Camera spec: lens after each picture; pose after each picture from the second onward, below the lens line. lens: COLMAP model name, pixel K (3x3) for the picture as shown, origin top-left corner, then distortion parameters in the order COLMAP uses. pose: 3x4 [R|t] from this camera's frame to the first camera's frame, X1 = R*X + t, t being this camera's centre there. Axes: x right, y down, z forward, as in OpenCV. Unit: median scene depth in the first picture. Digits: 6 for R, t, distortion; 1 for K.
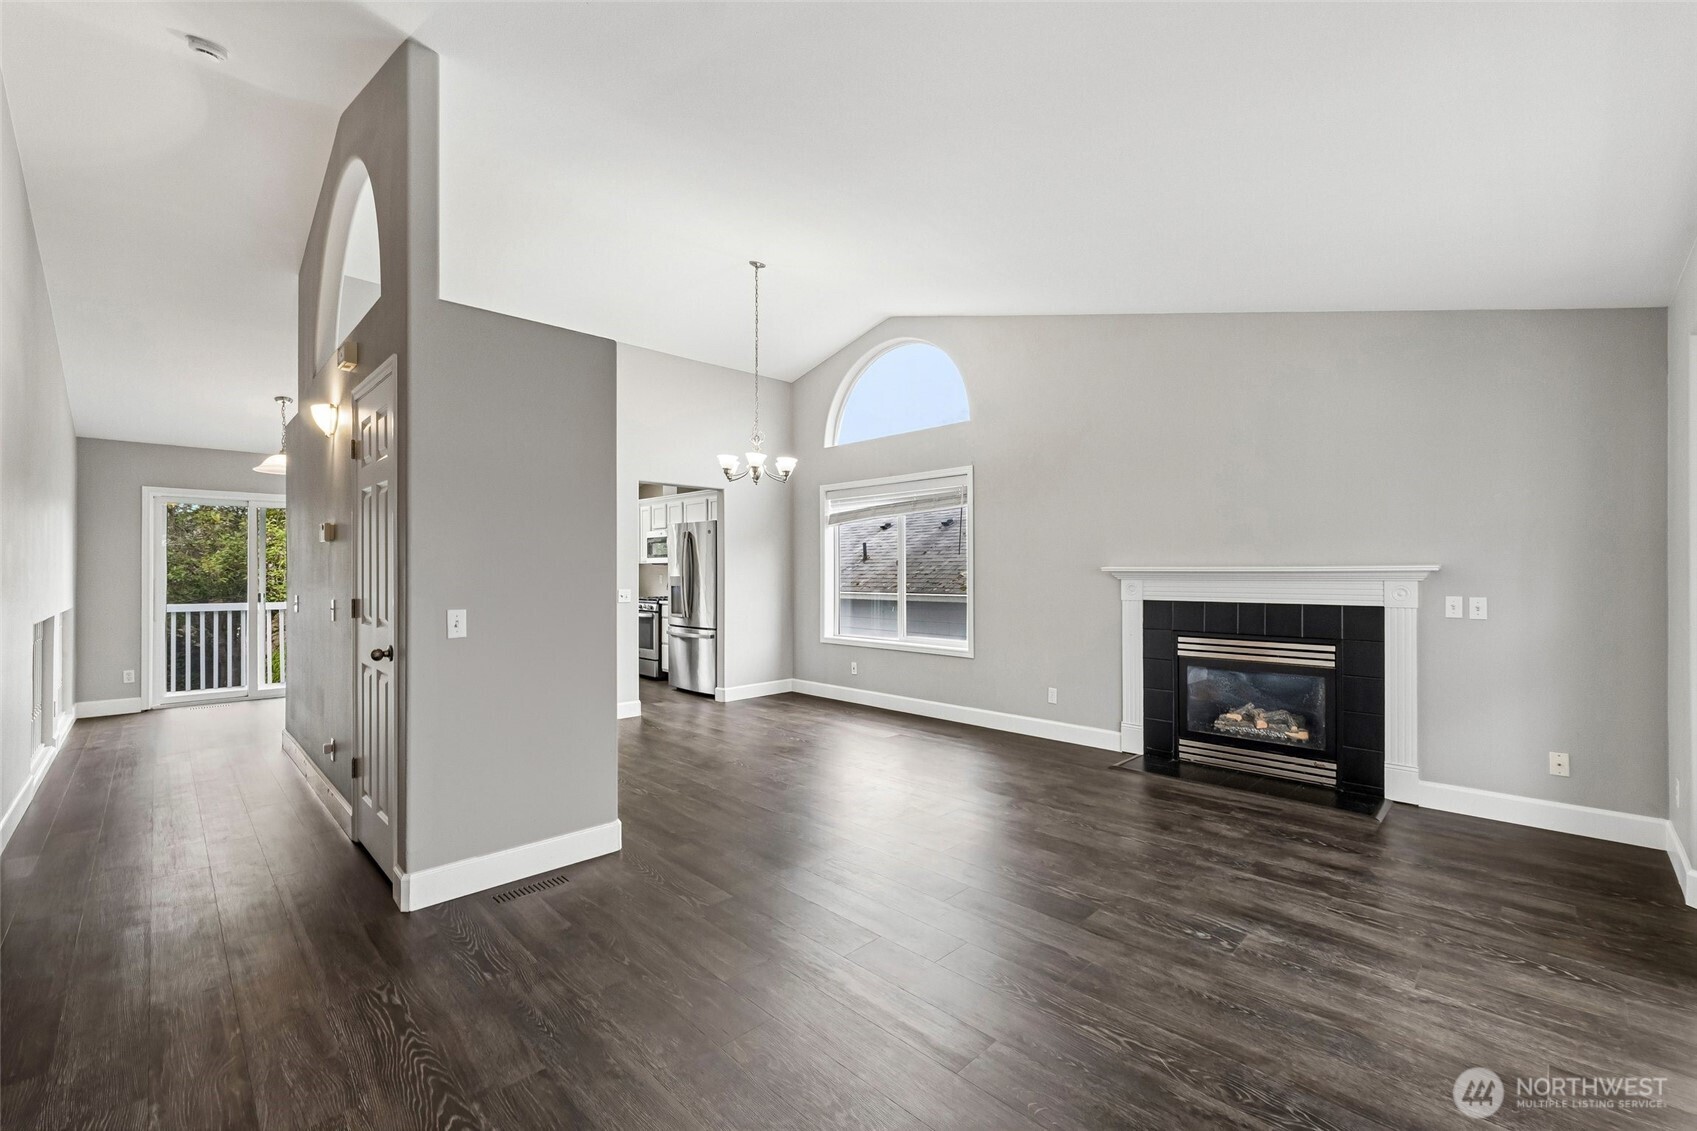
lens RADIAL K [[705.3, 0, 855.0], [0, 705.3, 570.3], [0, 0, 1]] dist [-0.012662, 0.001277]
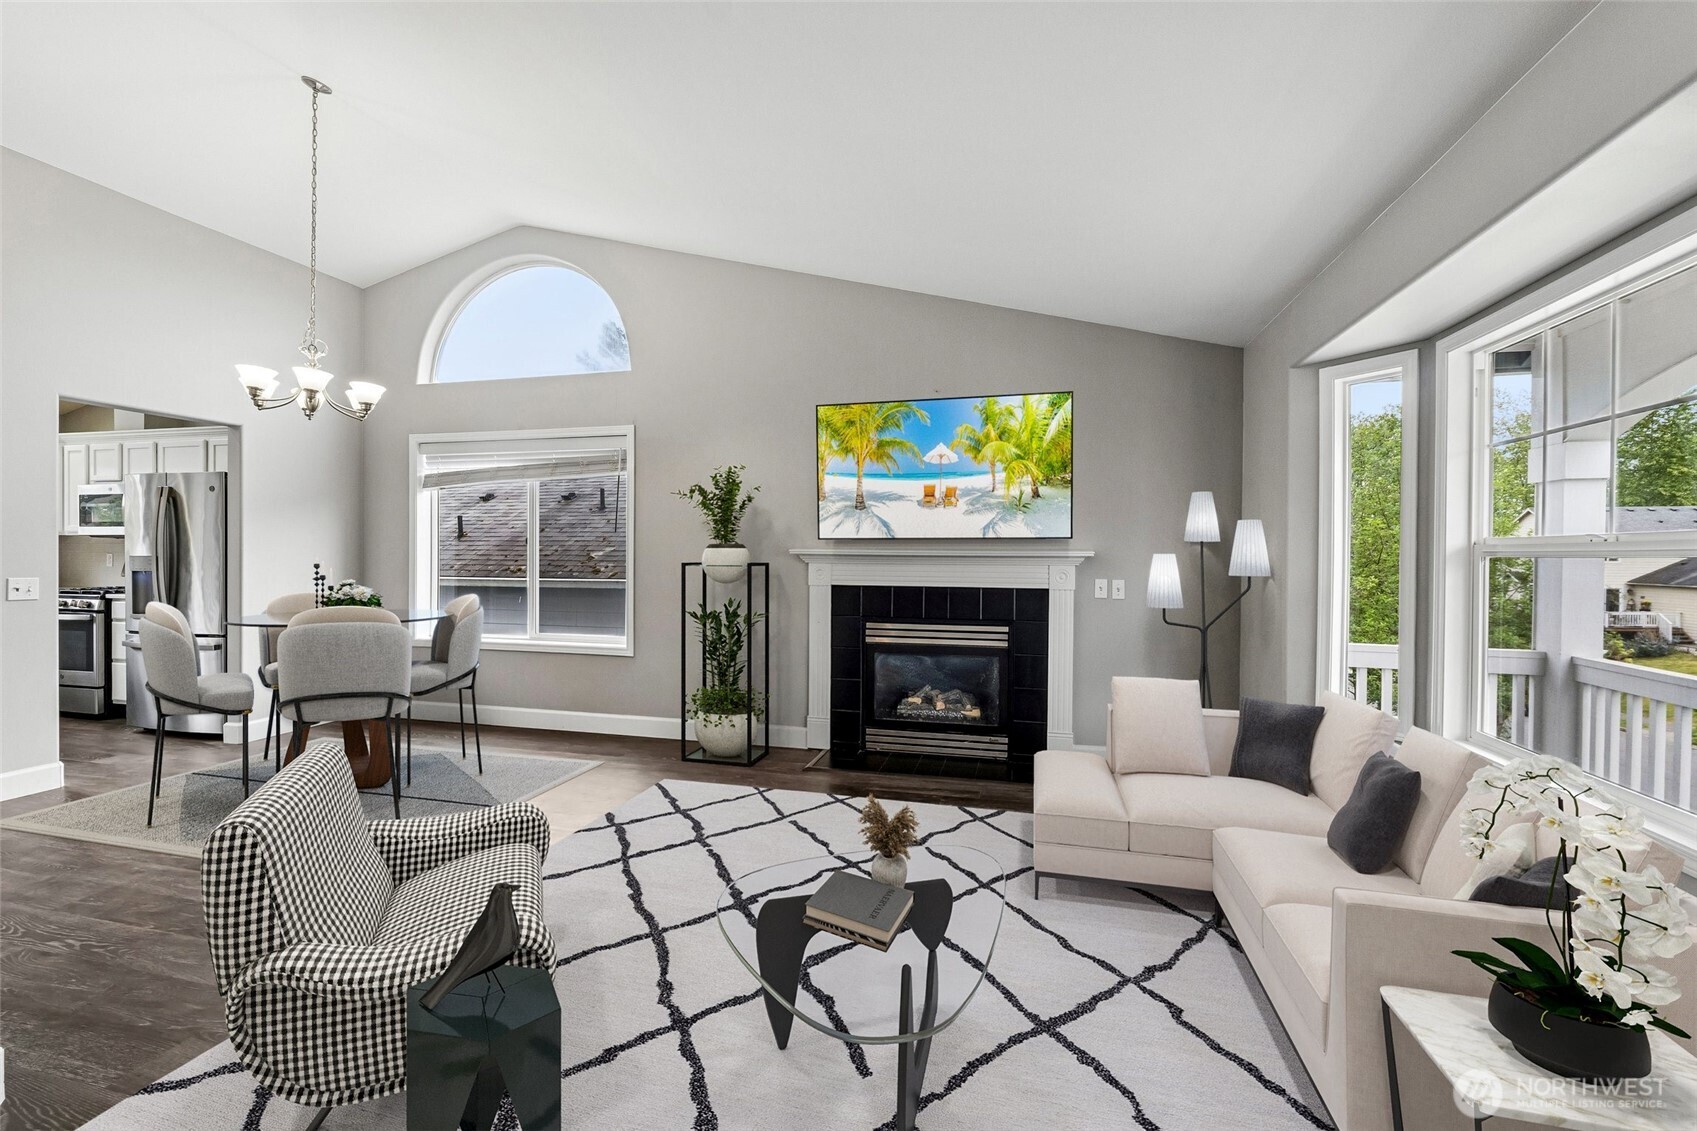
lens RADIAL K [[705.3, 0, 864.6], [0, 705.3, 560.5], [0, 0, 1]] dist [-0.012662, 0.001277]
pose [[0.848125, 0.003880, 0.529782, -0.039764], [-0.010288, 0.999905, 0.009148, 0.000574], [-0.529697, -0.013209, 0.848084, 0.139354]]
